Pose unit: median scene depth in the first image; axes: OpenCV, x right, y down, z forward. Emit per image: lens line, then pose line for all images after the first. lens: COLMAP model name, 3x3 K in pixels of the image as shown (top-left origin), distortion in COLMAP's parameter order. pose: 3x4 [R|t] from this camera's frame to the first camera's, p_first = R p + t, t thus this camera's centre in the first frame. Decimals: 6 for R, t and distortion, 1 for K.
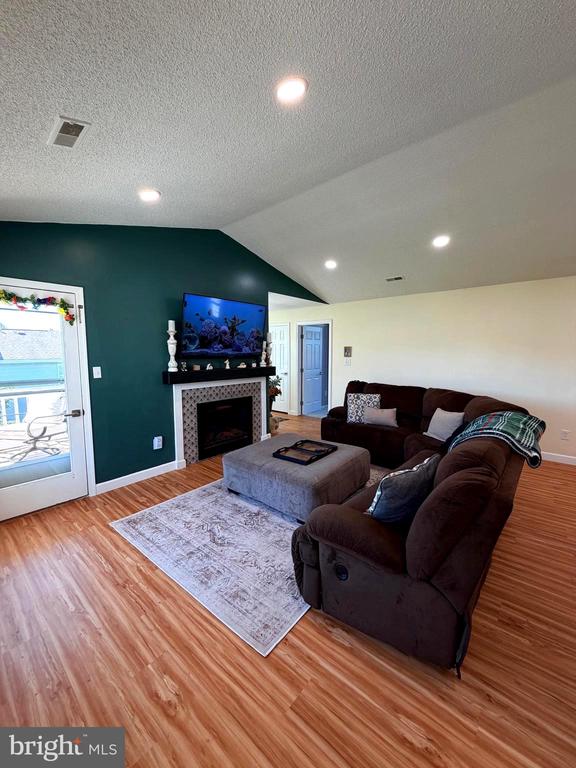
lens RADIAL K [[305.7, 0, 288.2], [0, 305.7, 381.5], [0, 0, 1]] dist [-0.000098, -0.000502]
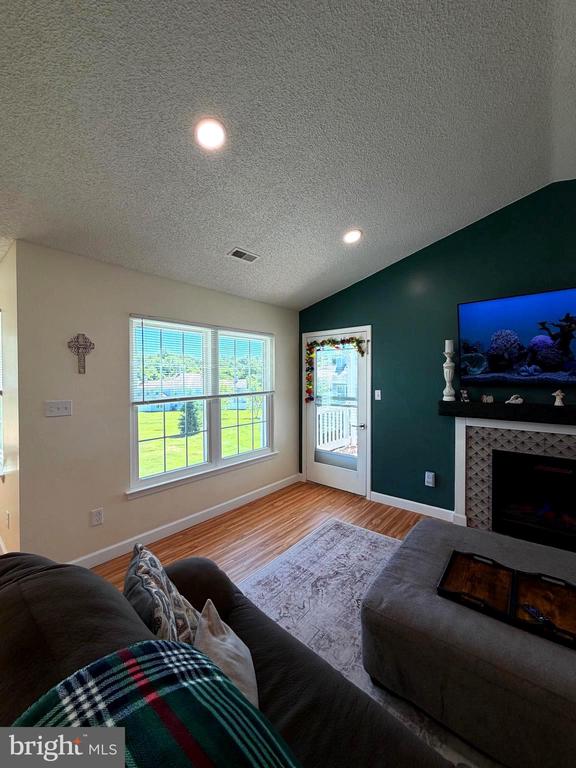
lens RADIAL K [[305.7, 0, 289.2], [0, 305.7, 382.2], [0, 0, 1]] dist [-0.000098, -0.000502]
pose [[0.005074, 0.017864, -0.999828, 0.451213], [-0.091515, 0.995653, 0.017325, -0.057523], [0.995791, 0.091411, 0.006686, 0.557699]]
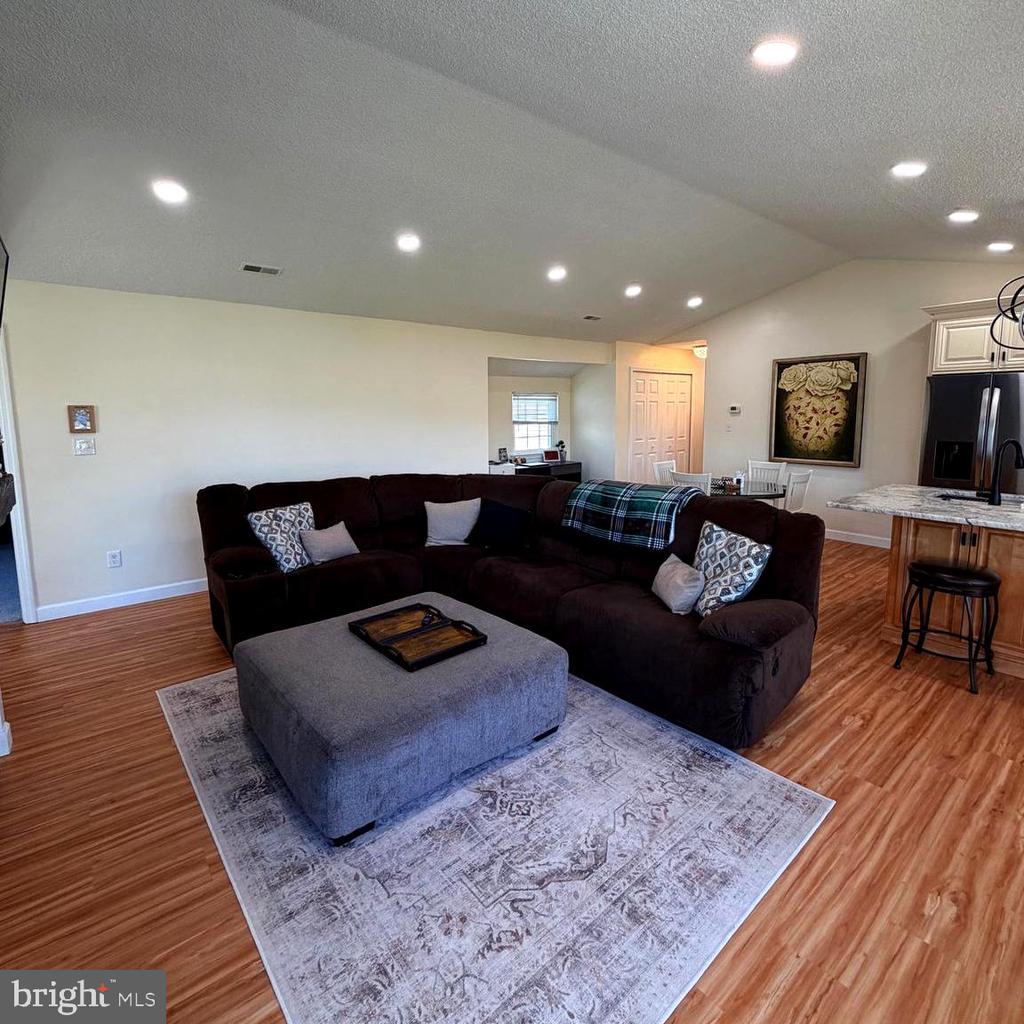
lens RADIAL K [[543.3, 0, 512.4], [0, 543.3, 473.5], [0, 0, 1]] dist [-0.001637, 0.000609]
pose [[0.180866, -0.112257, 0.977080, -0.609773], [0.106135, 0.989891, 0.094082, -0.063634], [-0.977764, 0.086686, 0.190952, 0.599675]]
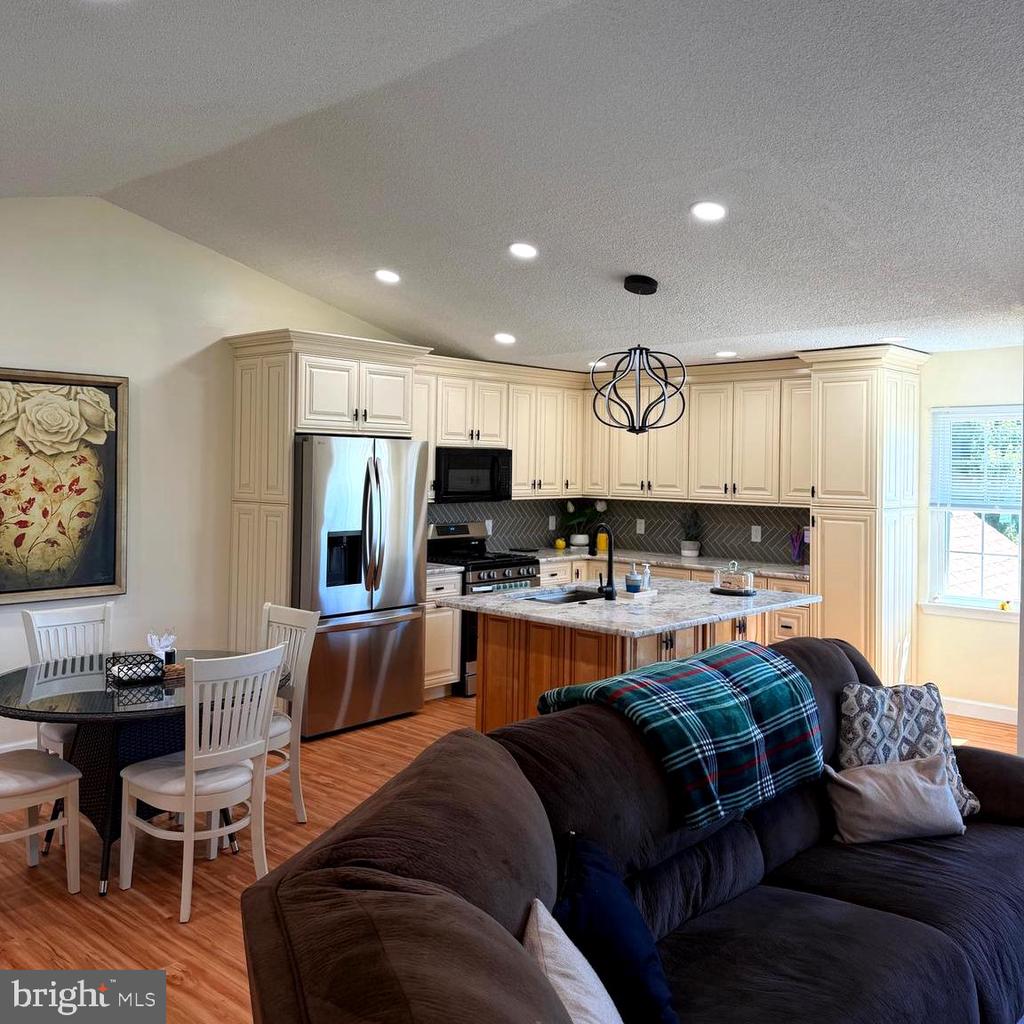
lens RADIAL K [[950.6, 0, 523.1], [0, 950.6, 466.8], [0, 0, 1]] dist [0.015846, 0.000000]
pose [[-0.999678, -0.012803, 0.021915, 0.517452], [-0.010484, 0.994643, 0.102838, -0.175930], [-0.023114, 0.102575, -0.994457, 1.346884]]
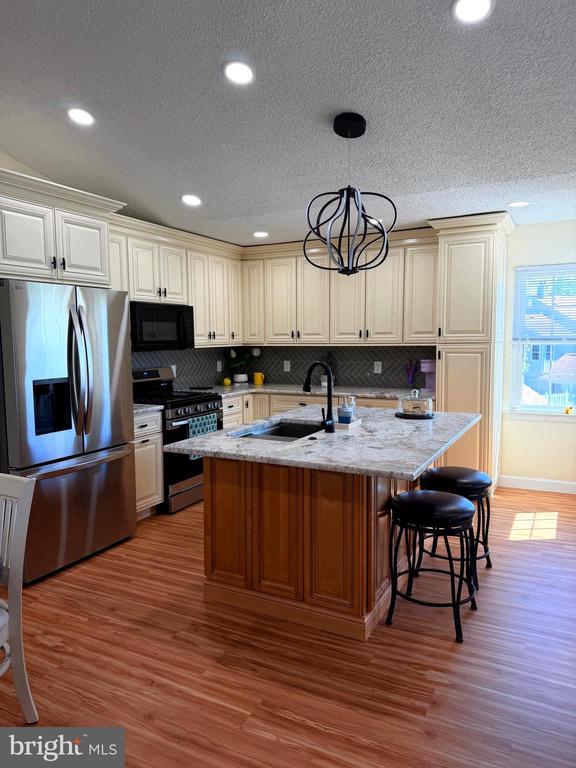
lens RADIAL K [[536.3, 0, 286.8], [0, 536.3, 390.0], [0, 0, 1]] dist [0.034147, -0.043057]
pose [[-0.973986, 0.035821, -0.223757, 0.666658], [-0.009530, 0.980078, 0.198384, -0.069019], [0.226406, 0.195355, -0.954241, 0.749544]]
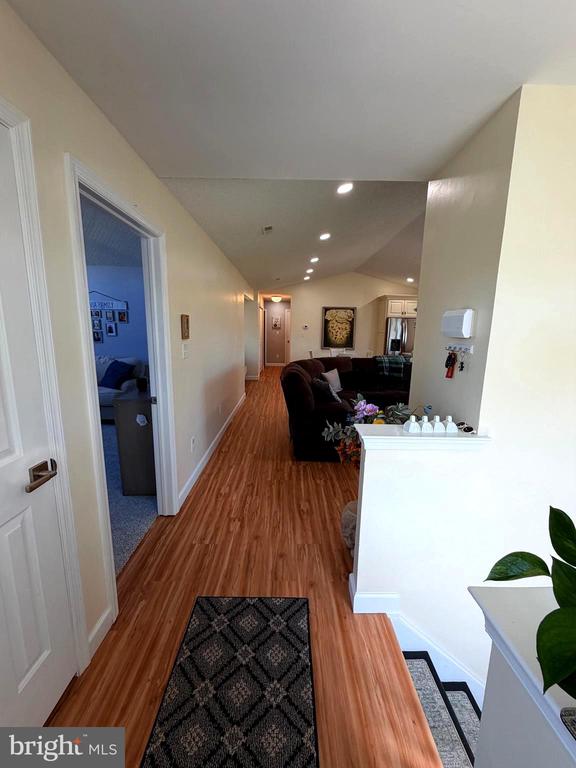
lens RADIAL K [[305.7, 0, 284.0], [0, 305.7, 391.1], [0, 0, 1]] dist [-0.000098, -0.000502]
pose [[-0.647000, -0.171865, 0.742868, -0.396010], [0.061804, 0.959240, 0.275751, -0.222154], [-0.759981, 0.224323, -0.610006, 1.958405]]
